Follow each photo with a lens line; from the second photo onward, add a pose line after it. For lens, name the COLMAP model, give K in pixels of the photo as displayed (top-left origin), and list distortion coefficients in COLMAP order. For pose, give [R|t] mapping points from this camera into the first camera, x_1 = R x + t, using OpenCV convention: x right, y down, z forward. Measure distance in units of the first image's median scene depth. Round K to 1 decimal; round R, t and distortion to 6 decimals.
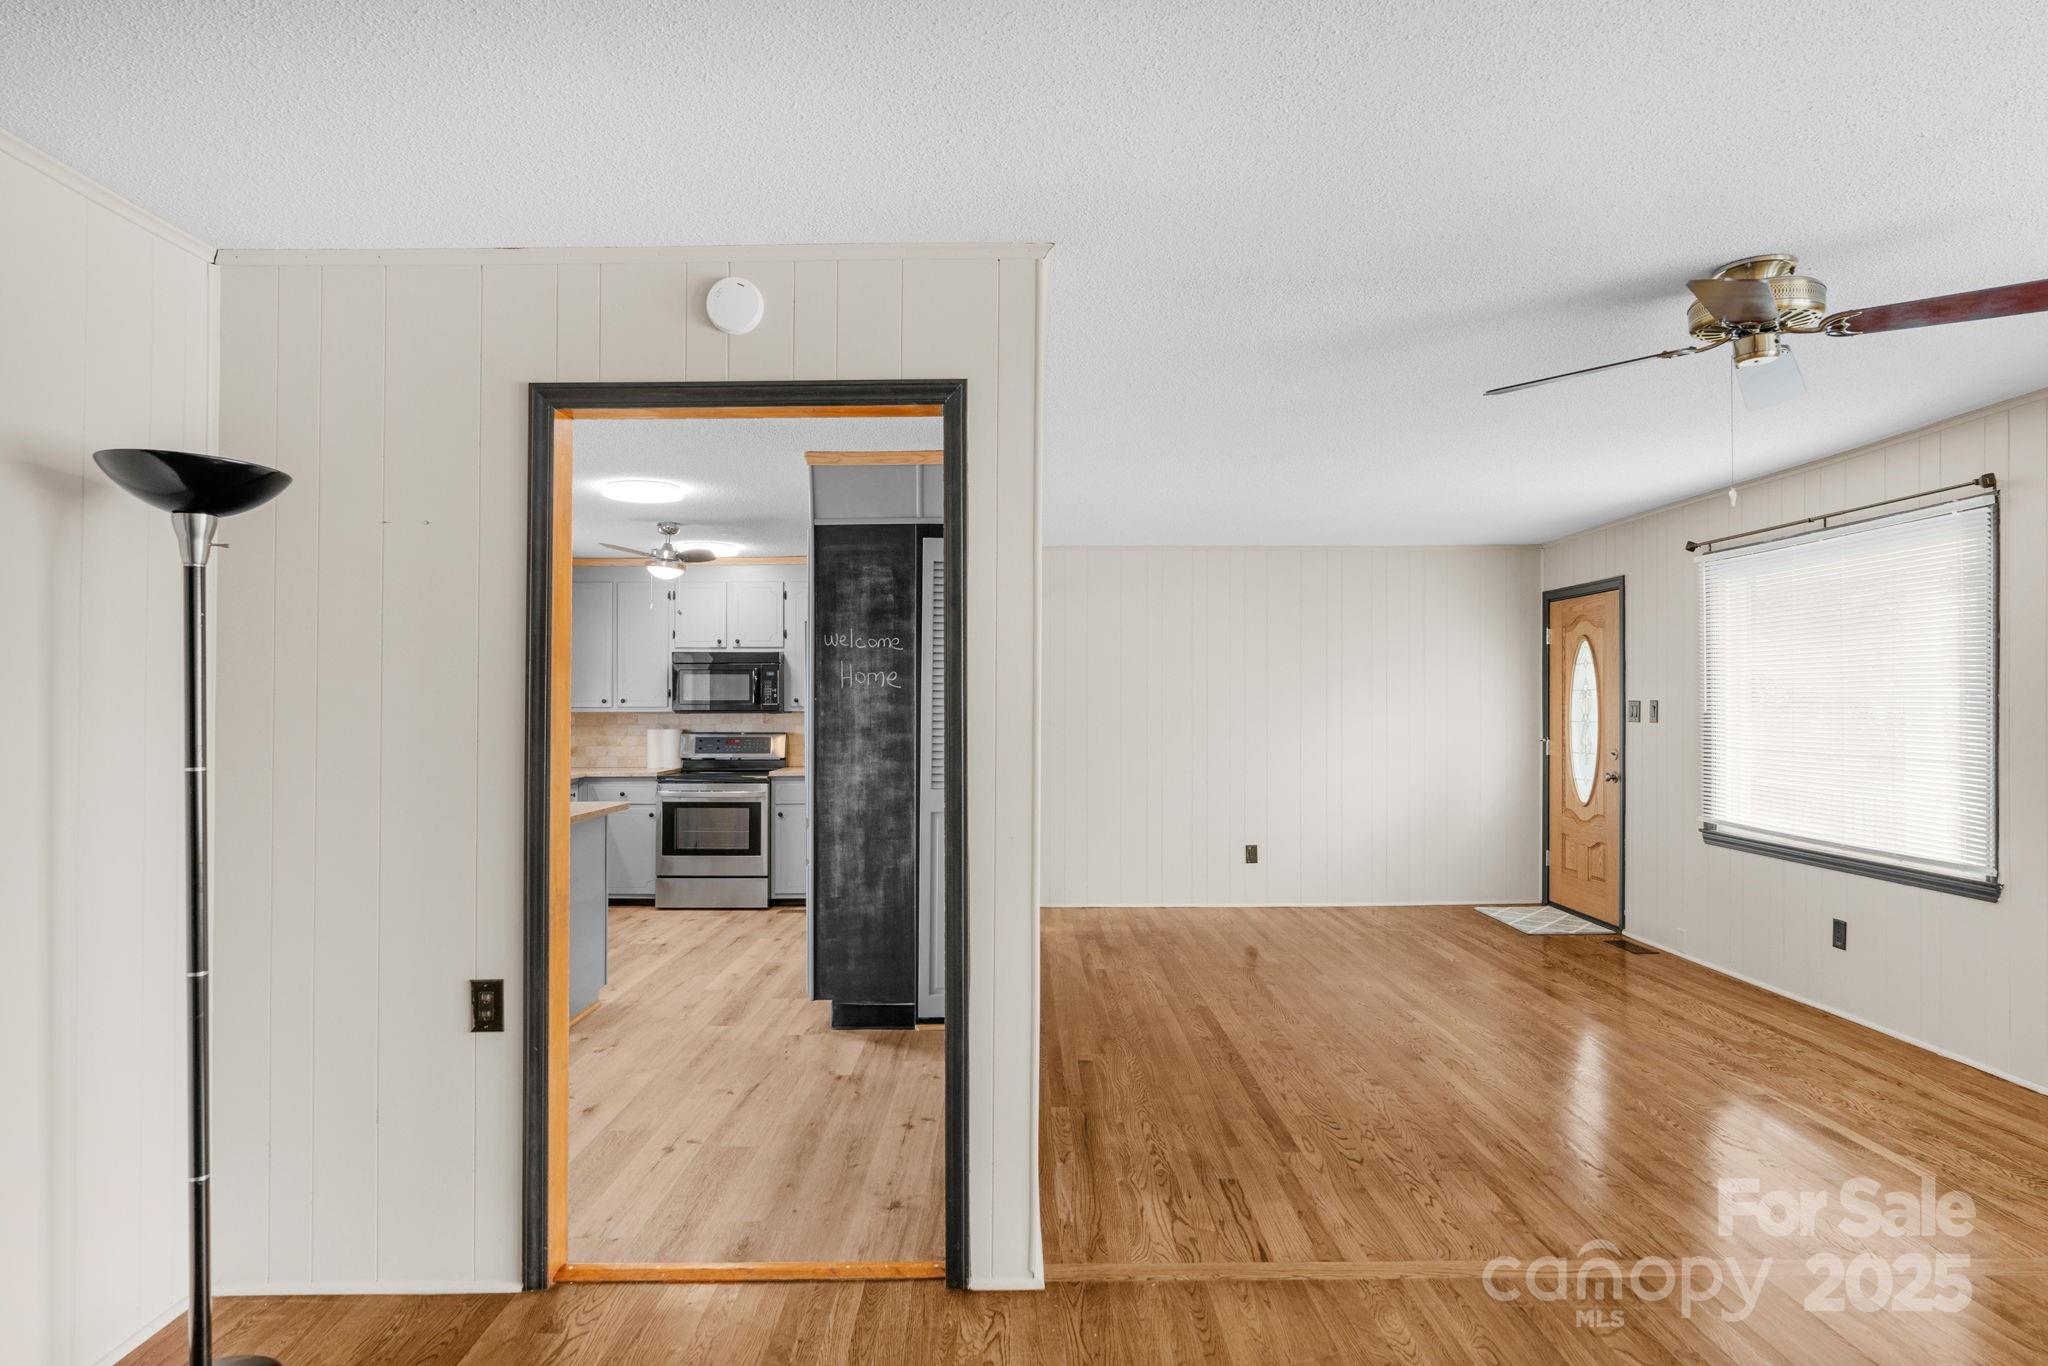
lens RADIAL K [[1125.9, 0, 984.9], [0, 1125.9, 688.1], [0, 0, 1]] dist [-0.000814, 0.001620]
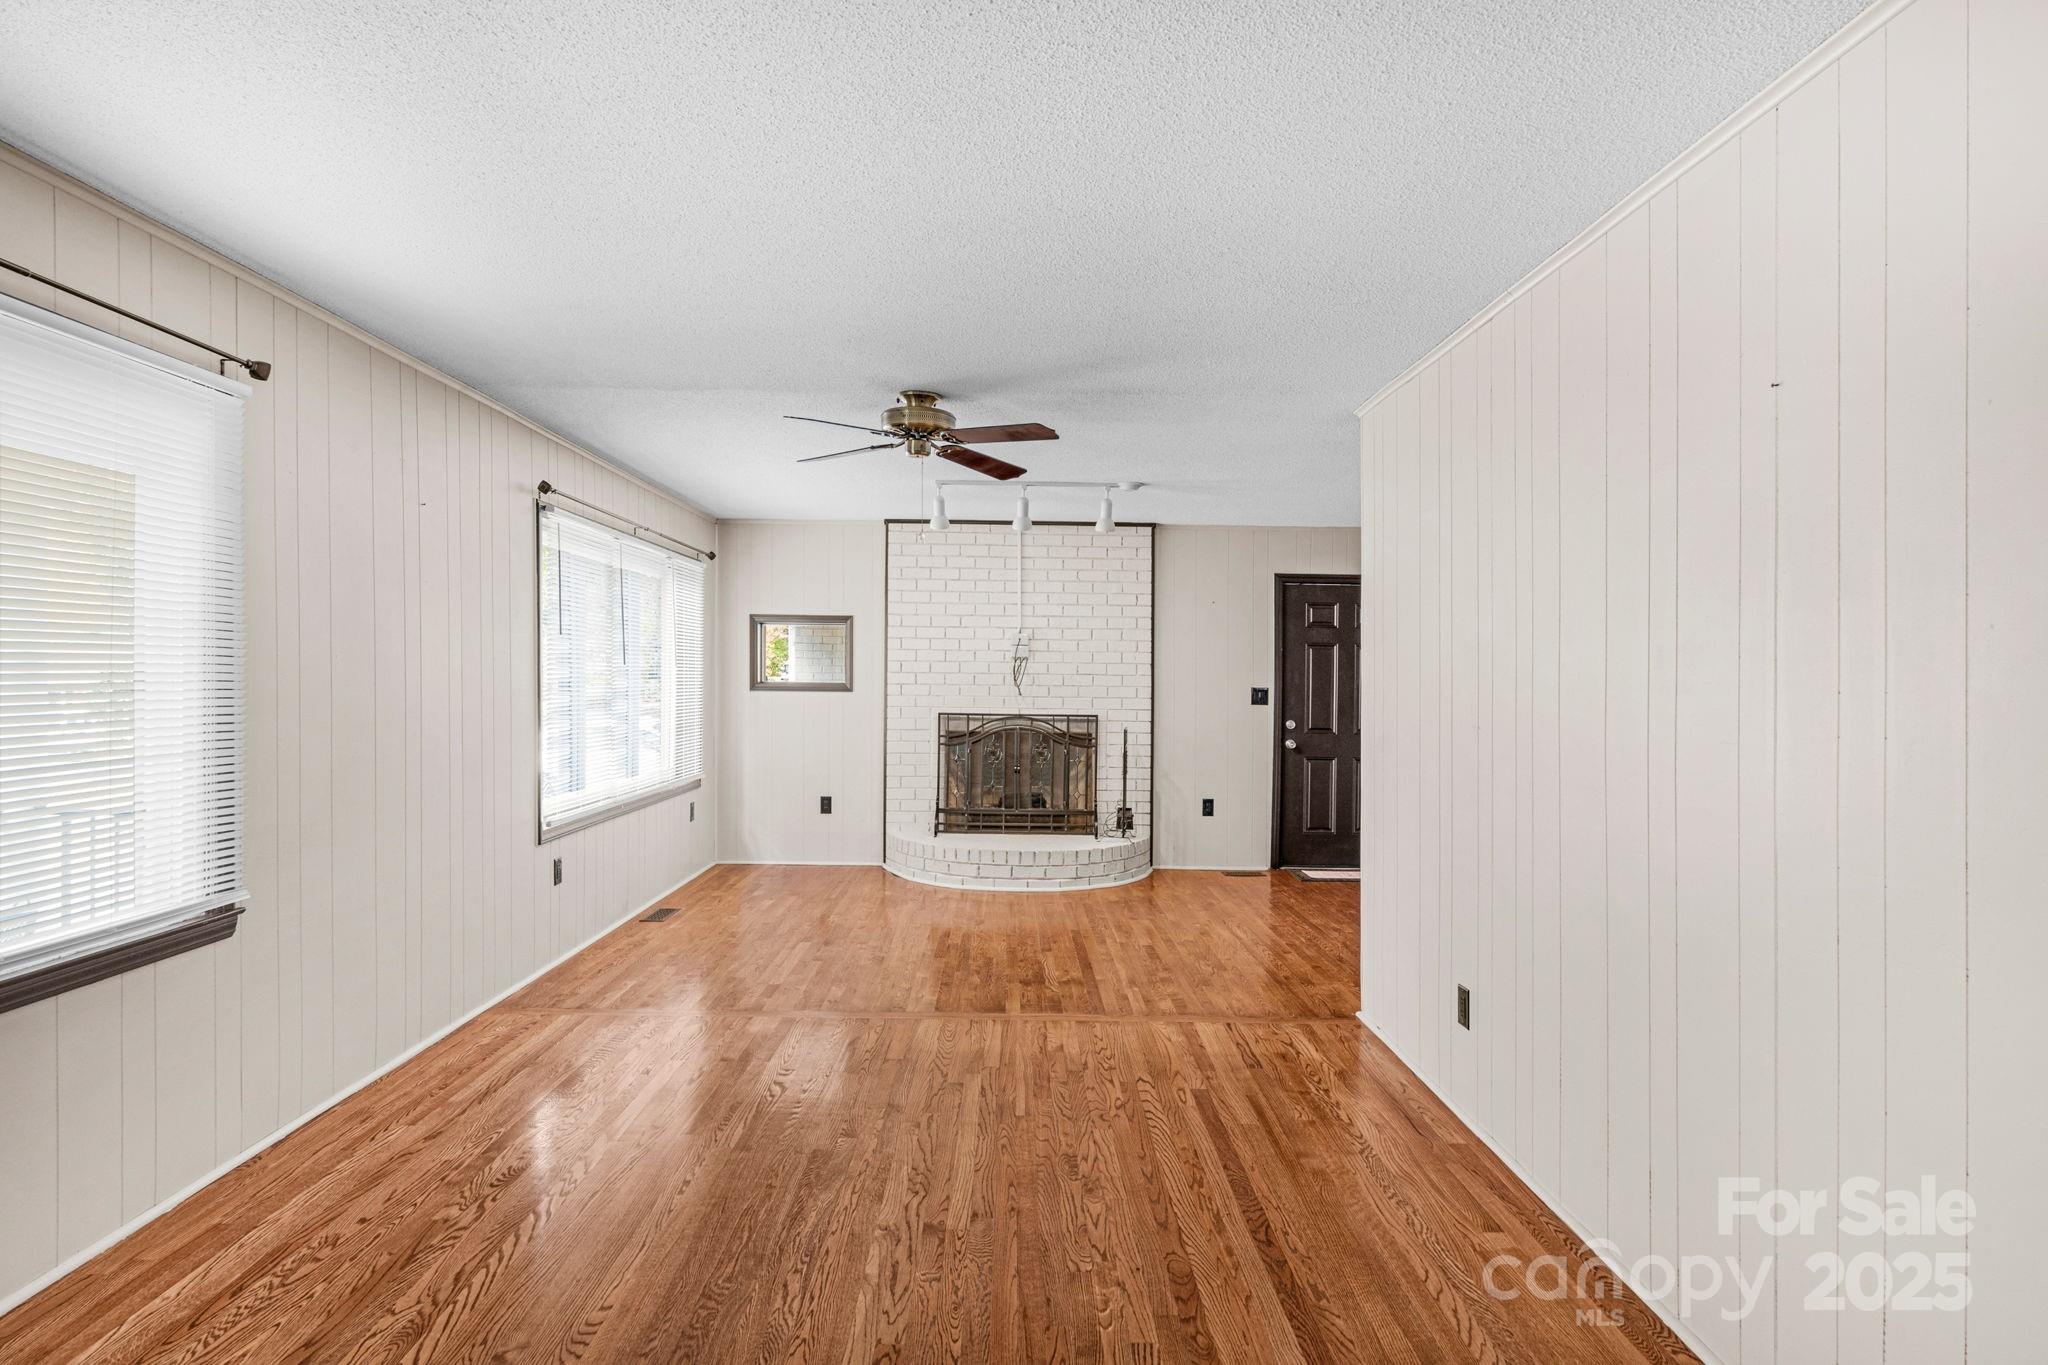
lens RADIAL K [[1068.5, 0, 989.5], [0, 1068.5, 685.2], [0, 0, 1]] dist [-0.001541, 0.000892]
pose [[-0.999963, -0.007928, -0.003349, 0.370893], [-0.007907, 0.999949, -0.006339, 0.024326], [0.003399, -0.006312, -0.999974, 1.566425]]
